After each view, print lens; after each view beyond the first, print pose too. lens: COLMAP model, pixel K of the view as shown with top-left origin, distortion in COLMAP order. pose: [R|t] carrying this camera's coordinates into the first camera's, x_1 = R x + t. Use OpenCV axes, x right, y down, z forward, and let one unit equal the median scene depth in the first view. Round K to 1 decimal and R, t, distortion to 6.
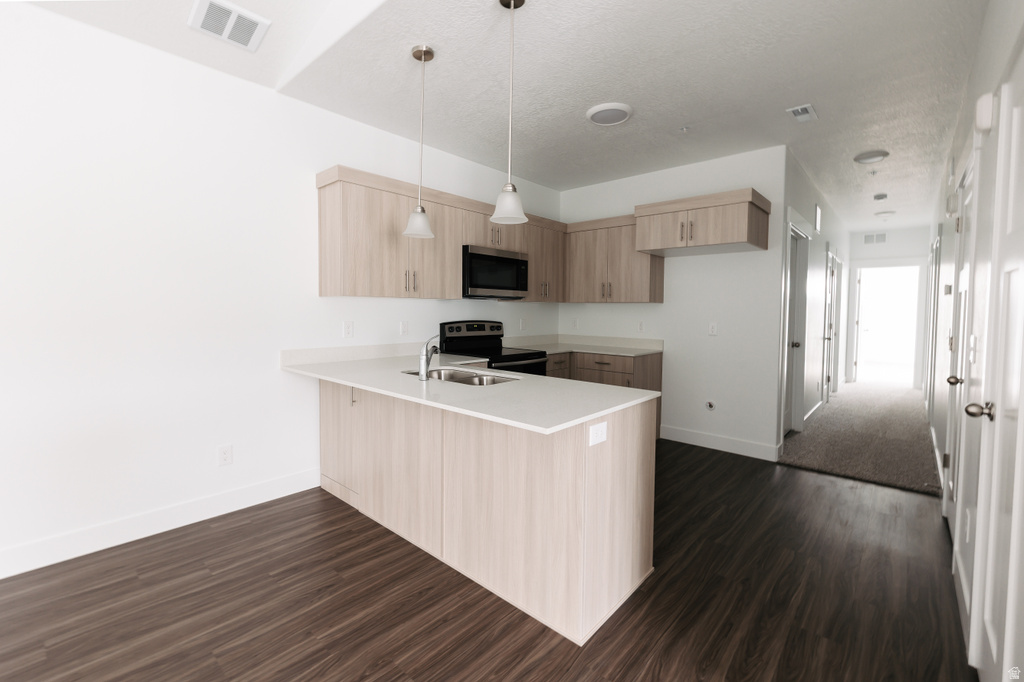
lens RADIAL K [[441.3, 0, 513.0], [0, 441.3, 326.4], [0, 0, 1]] dist [0.001876, 0.000355]
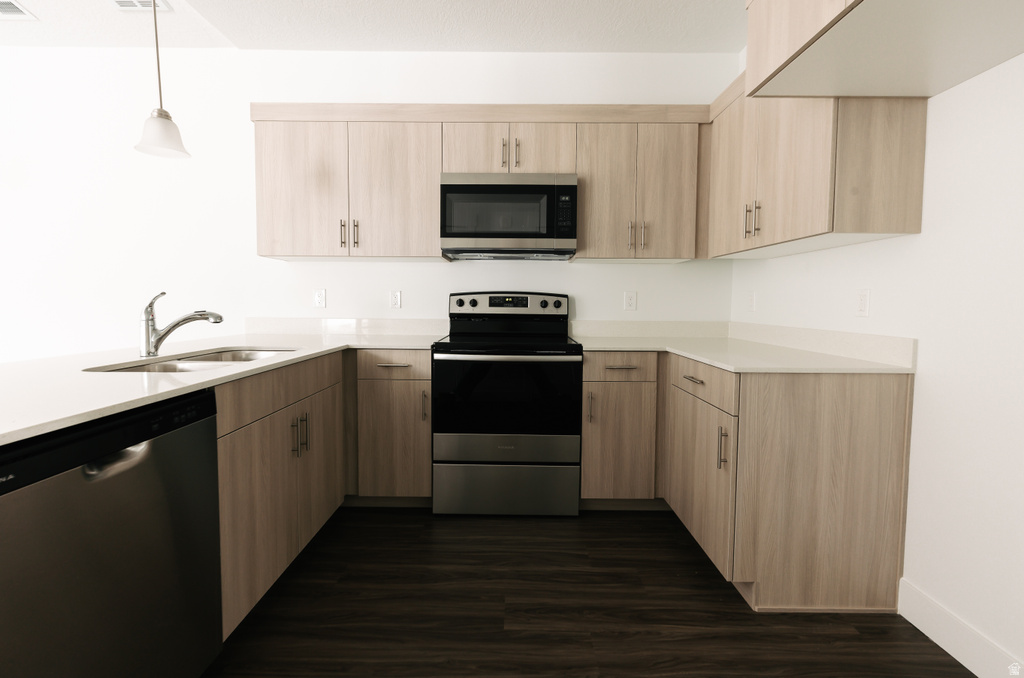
lens RADIAL K [[441.3, 0, 513.0], [0, 441.3, 324.4], [0, 0, 1]] dist [0.001876, 0.000355]
pose [[0.662798, 0.035141, -0.747973, 0.537985], [-0.031181, 0.999327, 0.019319, 0.030195], [0.748149, 0.010518, 0.663447, 0.722853]]
